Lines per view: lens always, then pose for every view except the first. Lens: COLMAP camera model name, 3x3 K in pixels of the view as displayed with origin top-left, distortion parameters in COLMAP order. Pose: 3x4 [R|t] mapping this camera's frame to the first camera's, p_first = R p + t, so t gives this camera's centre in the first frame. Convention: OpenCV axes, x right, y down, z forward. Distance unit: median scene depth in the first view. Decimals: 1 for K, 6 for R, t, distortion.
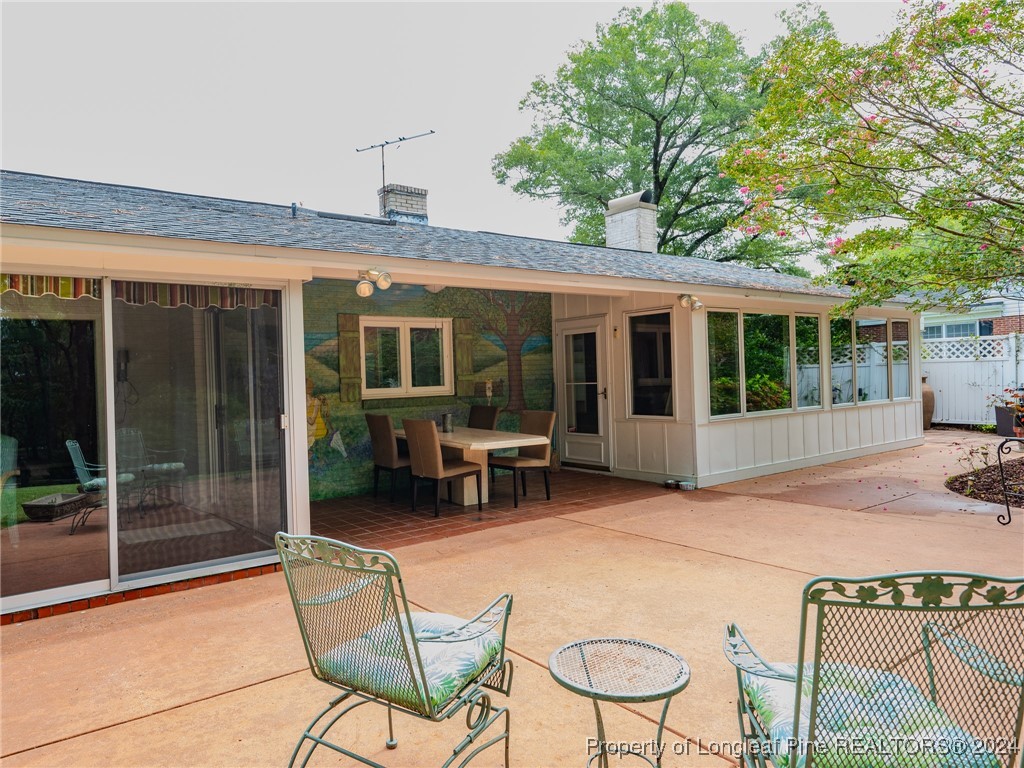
lens RADIAL K [[667.4, 0, 511.5], [0, 667.4, 383.5], [0, 0, 1]] dist [0.002336, 0.001670]
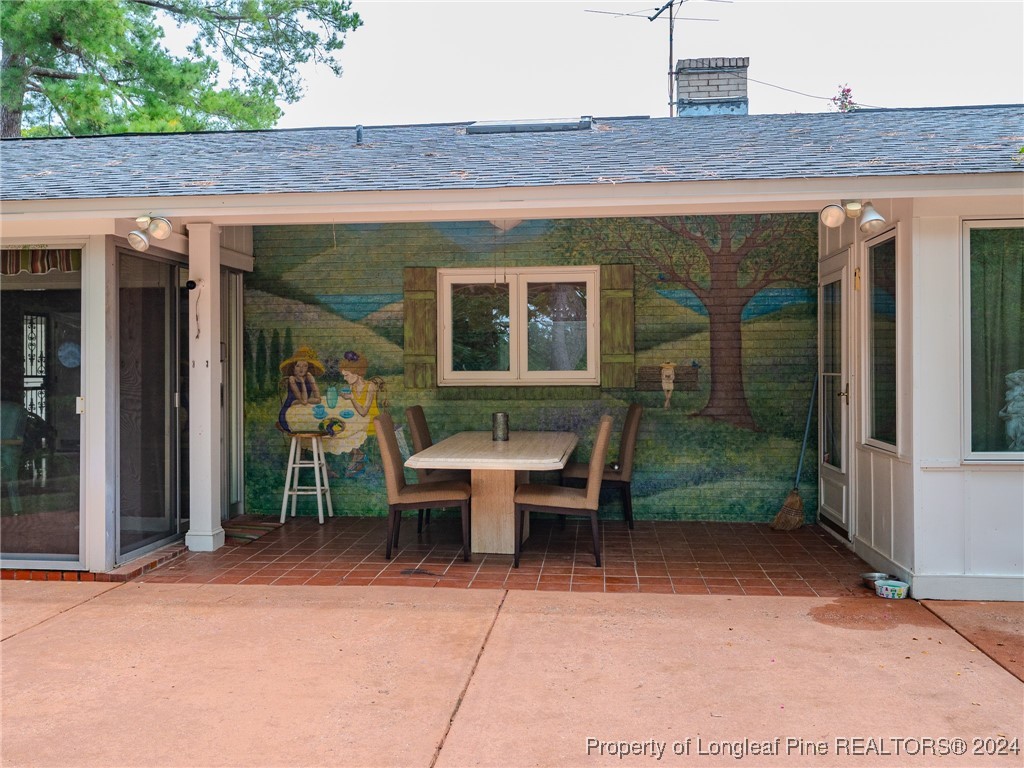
lens RADIAL K [[968.8, 0, 511.3], [0, 968.8, 379.6], [0, 0, 1]] dist [-0.011751, 0.000000]
pose [[0.733278, 0.037289, -0.678905, 0.511134], [-0.024033, 0.999293, 0.028929, -0.013847], [0.679504, -0.004897, 0.733656, 0.274837]]
